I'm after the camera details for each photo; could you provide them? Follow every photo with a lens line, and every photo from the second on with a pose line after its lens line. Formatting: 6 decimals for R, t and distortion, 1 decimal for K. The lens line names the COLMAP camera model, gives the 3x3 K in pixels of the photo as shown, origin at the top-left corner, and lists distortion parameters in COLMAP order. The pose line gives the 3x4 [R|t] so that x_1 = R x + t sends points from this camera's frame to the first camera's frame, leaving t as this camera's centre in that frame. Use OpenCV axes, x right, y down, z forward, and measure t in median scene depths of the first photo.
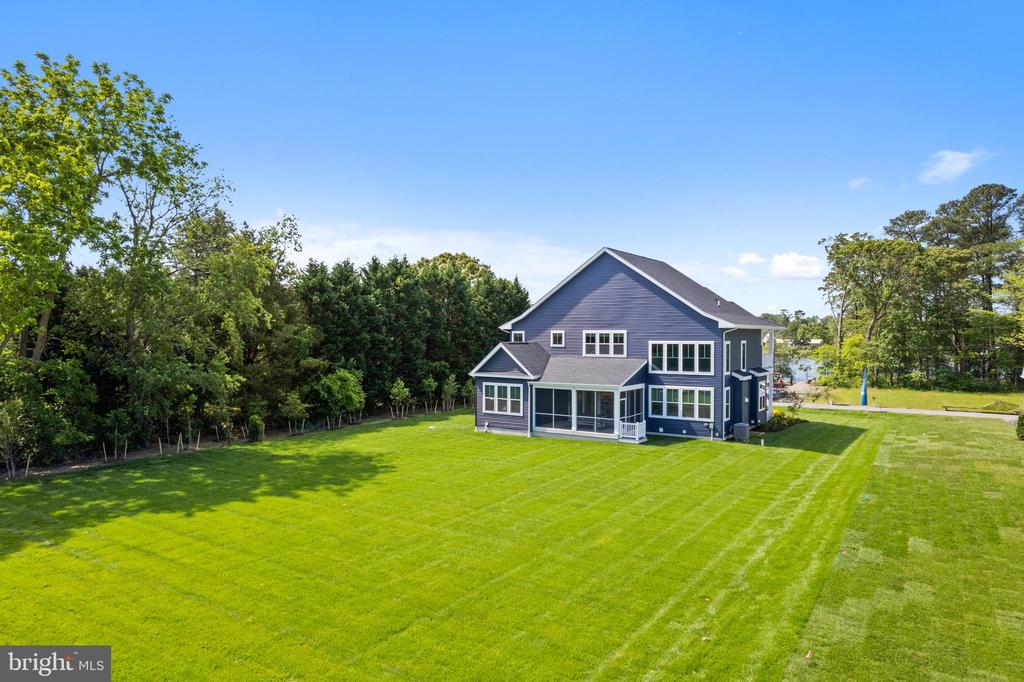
lens RADIAL K [[653.4, 0, 516.7], [0, 653.4, 339.4], [0, 0, 1]] dist [-0.034105, 0.000109]
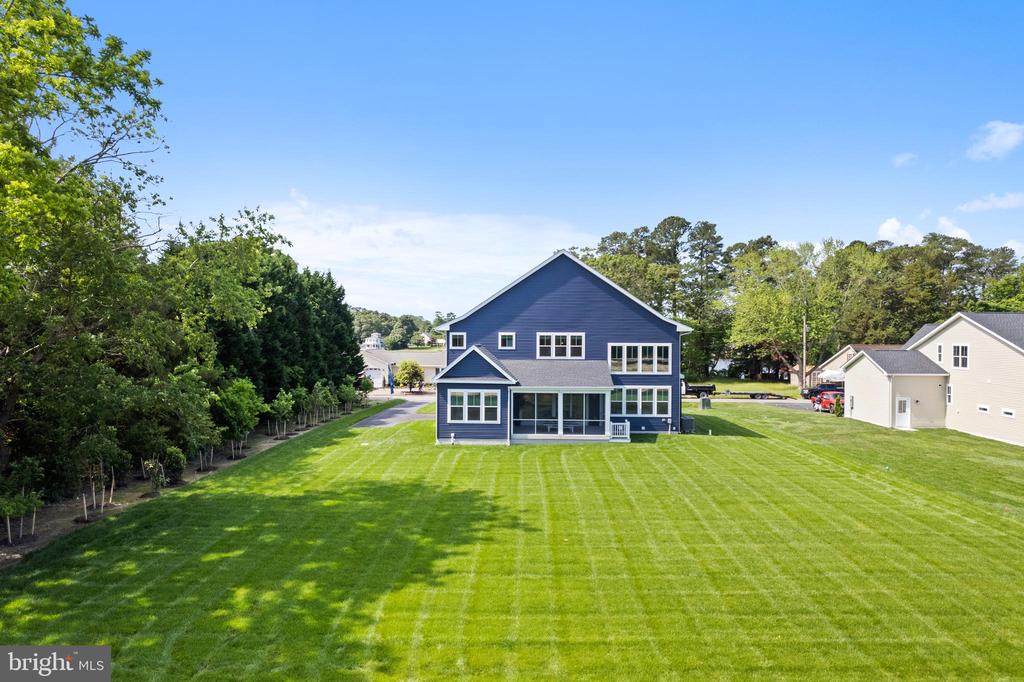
lens RADIAL K [[653.4, 0, 516.7], [0, 653.4, 339.4], [0, 0, 1]] dist [-0.034105, 0.000109]
pose [[0.851640, 0.000961, 0.524126, -0.464272], [-0.001566, 0.999999, 0.000710, -0.004243], [-0.524124, -0.001425, 0.851641, 0.189521]]
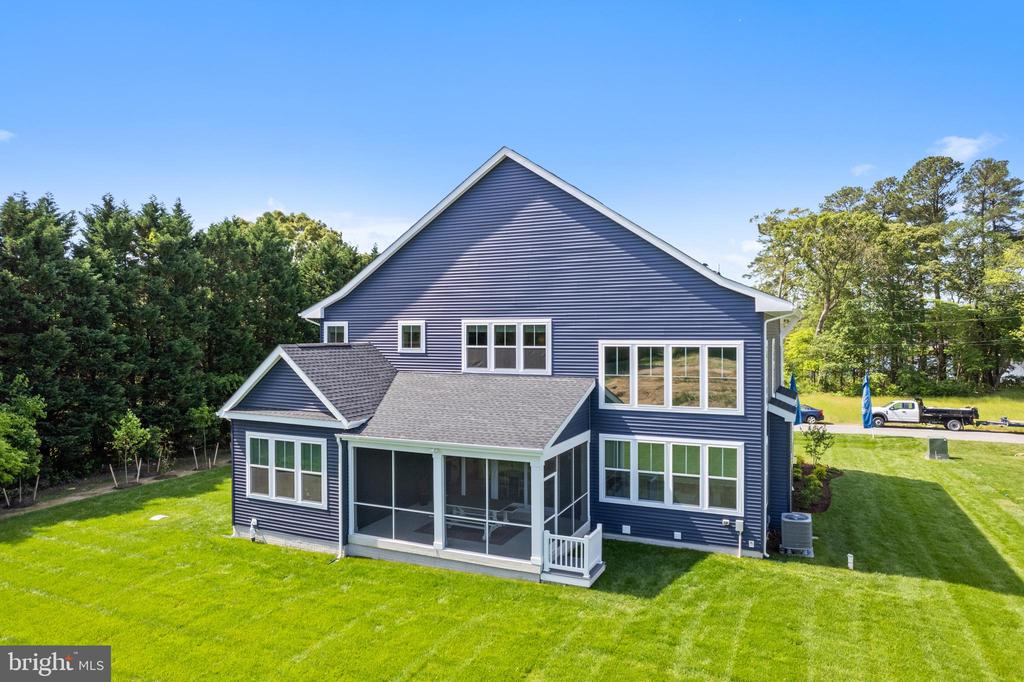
lens RADIAL K [[653.4, 0, 516.7], [0, 653.4, 339.4], [0, 0, 1]] dist [-0.034105, 0.000109]
pose [[0.987115, -0.006017, 0.159898, 0.067538], [0.004849, 0.999959, 0.007694, -0.002539], [-0.159938, -0.006819, 0.987103, 0.539222]]
